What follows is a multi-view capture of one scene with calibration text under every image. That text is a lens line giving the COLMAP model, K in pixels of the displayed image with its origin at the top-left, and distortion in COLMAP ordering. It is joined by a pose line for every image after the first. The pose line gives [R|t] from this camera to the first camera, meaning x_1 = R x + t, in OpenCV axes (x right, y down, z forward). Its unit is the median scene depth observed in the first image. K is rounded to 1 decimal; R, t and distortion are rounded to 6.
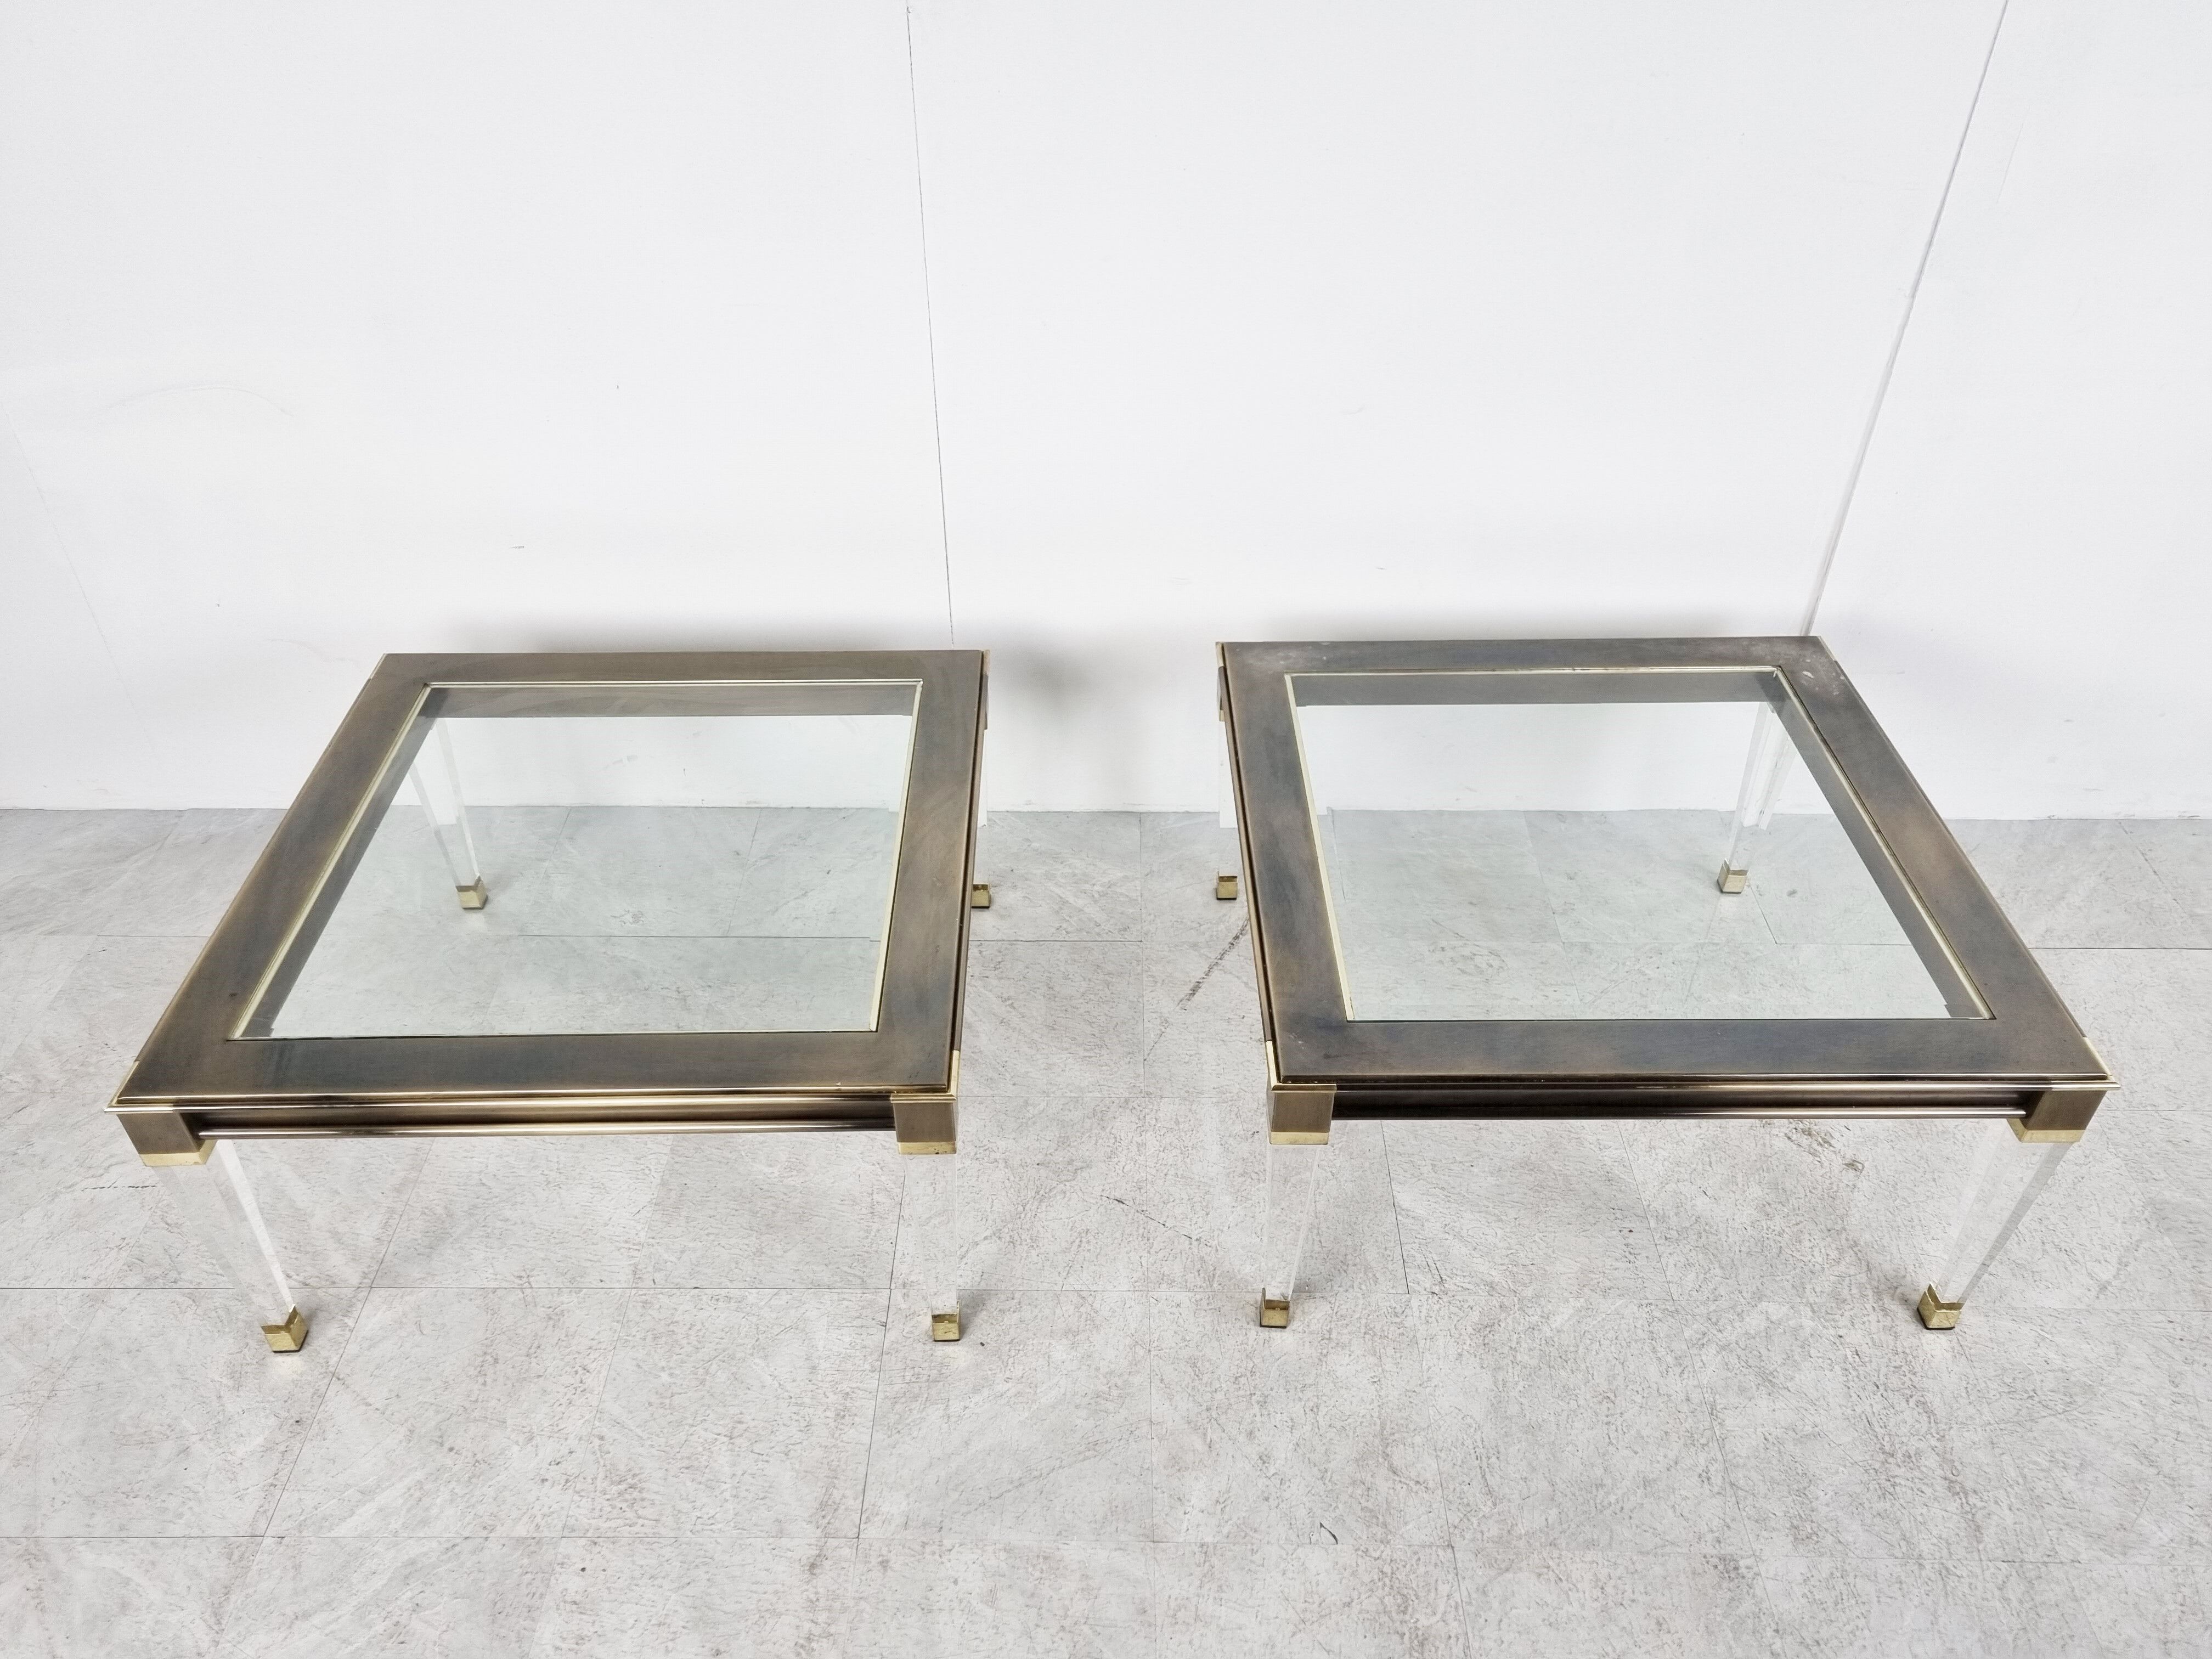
lens RADIAL K [[1651.4, 0, 1087.7], [0, 1651.4, 820.7], [0, 0, 1]] dist [0.064646, -0.037658]
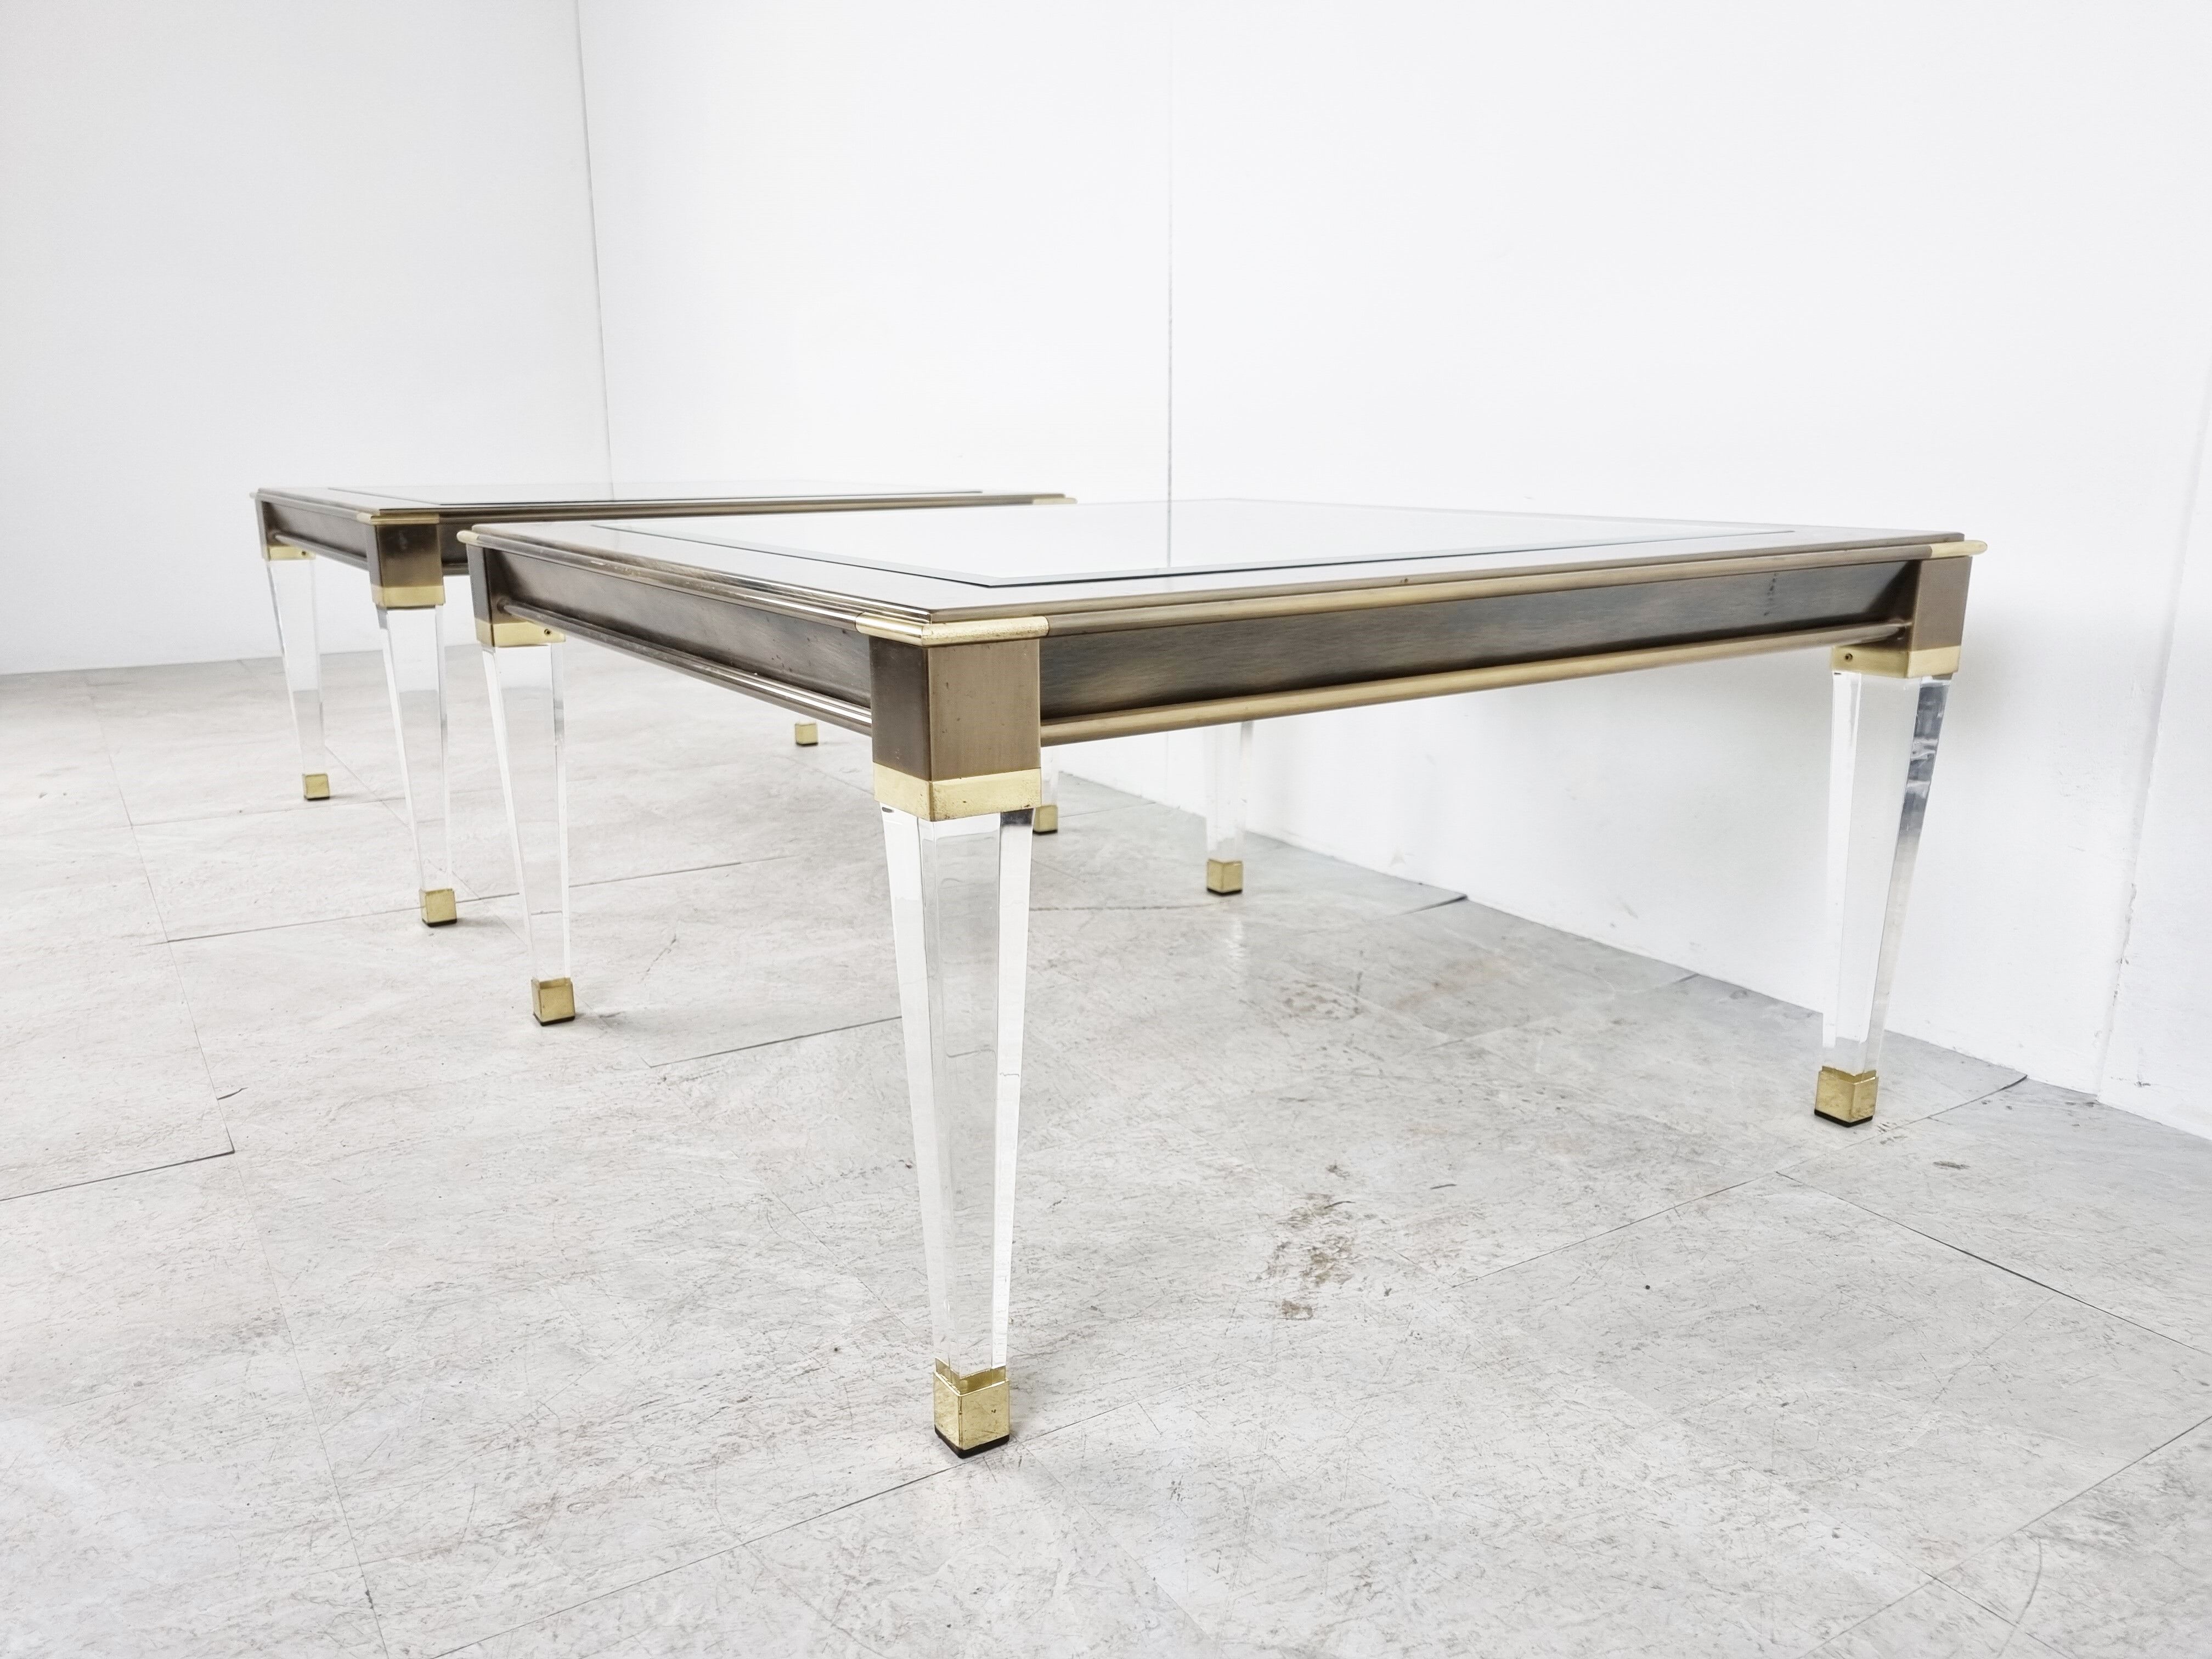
lens RADIAL K [[1675.4, 0, 1085.7], [0, 1675.4, 841.1], [0, 0, 1]] dist [0.051160, -0.031055]
pose [[0.538885, 0.203577, -0.817410, 0.901800], [-0.522171, 0.842168, -0.134503, 0.216836], [0.661015, 0.499309, 0.560134, 0.720160]]
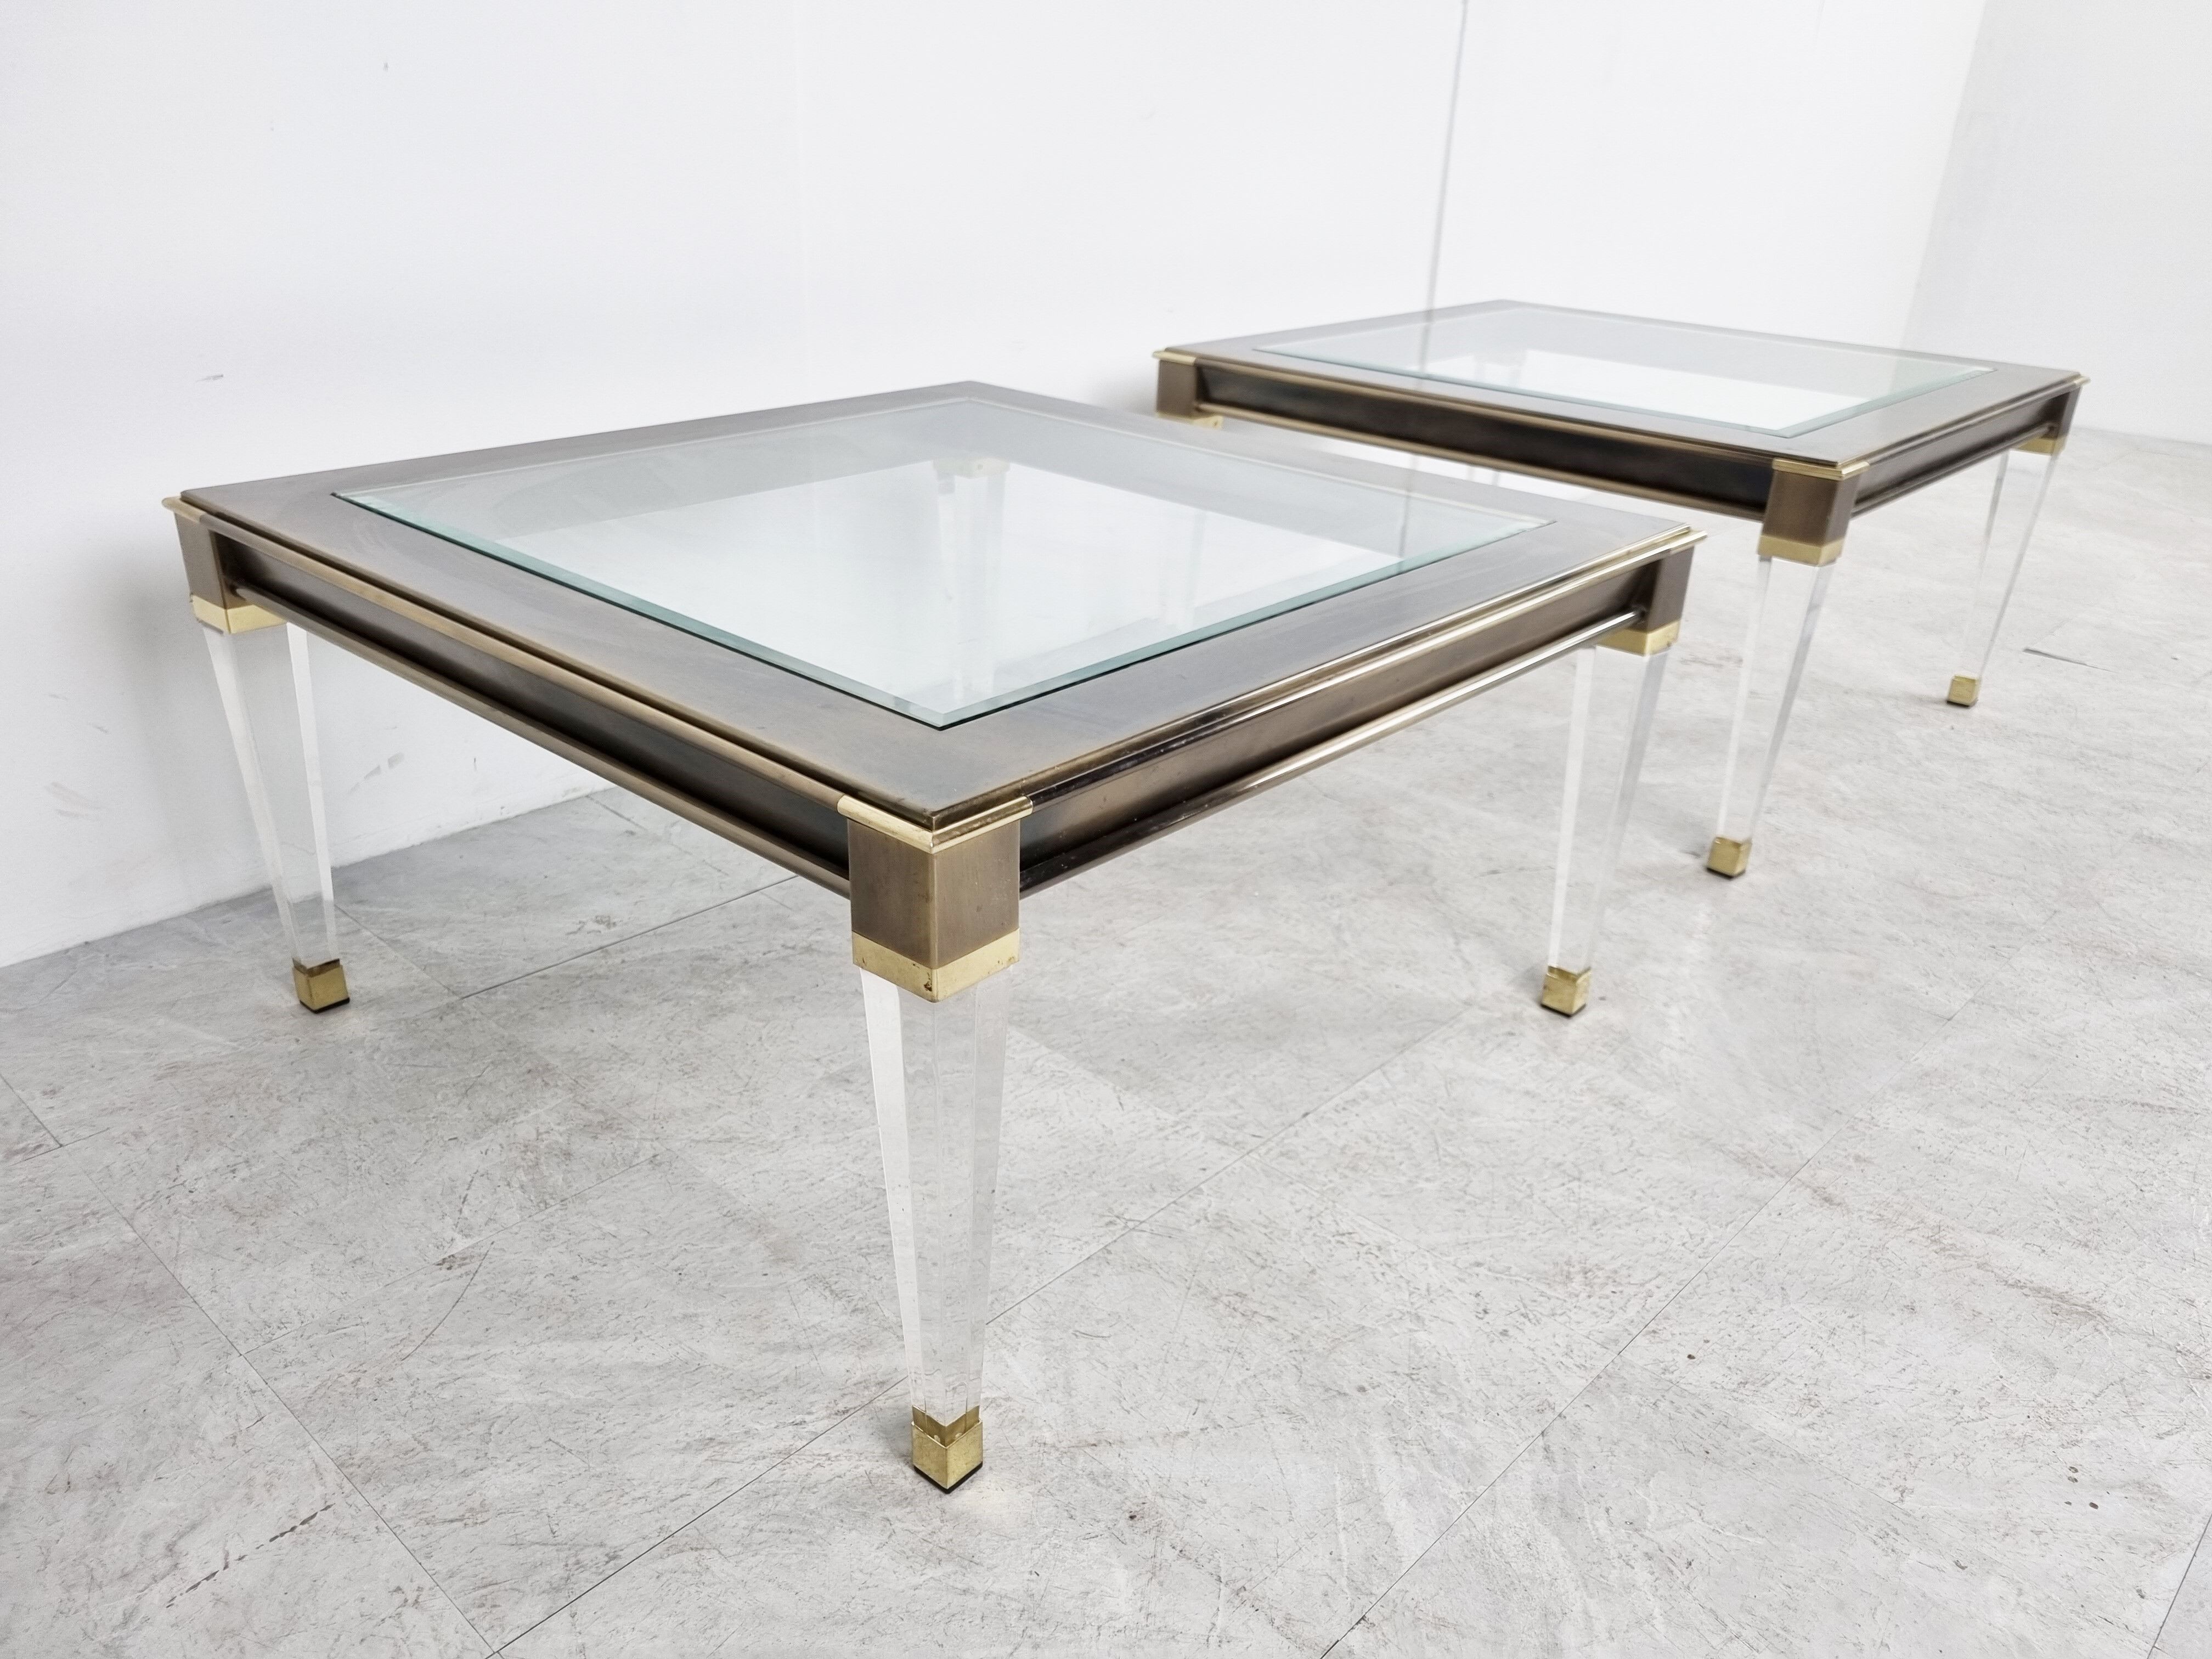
lens RADIAL K [[1675.4, 0, 1085.7], [0, 1675.4, 841.1], [0, 0, 1]] dist [0.051160, -0.031055]
pose [[0.675229, -0.283454, 0.680970, -0.772567], [0.427035, 0.902983, -0.047568, 0.188600], [-0.601421, 0.322917, 0.730765, 0.563306]]
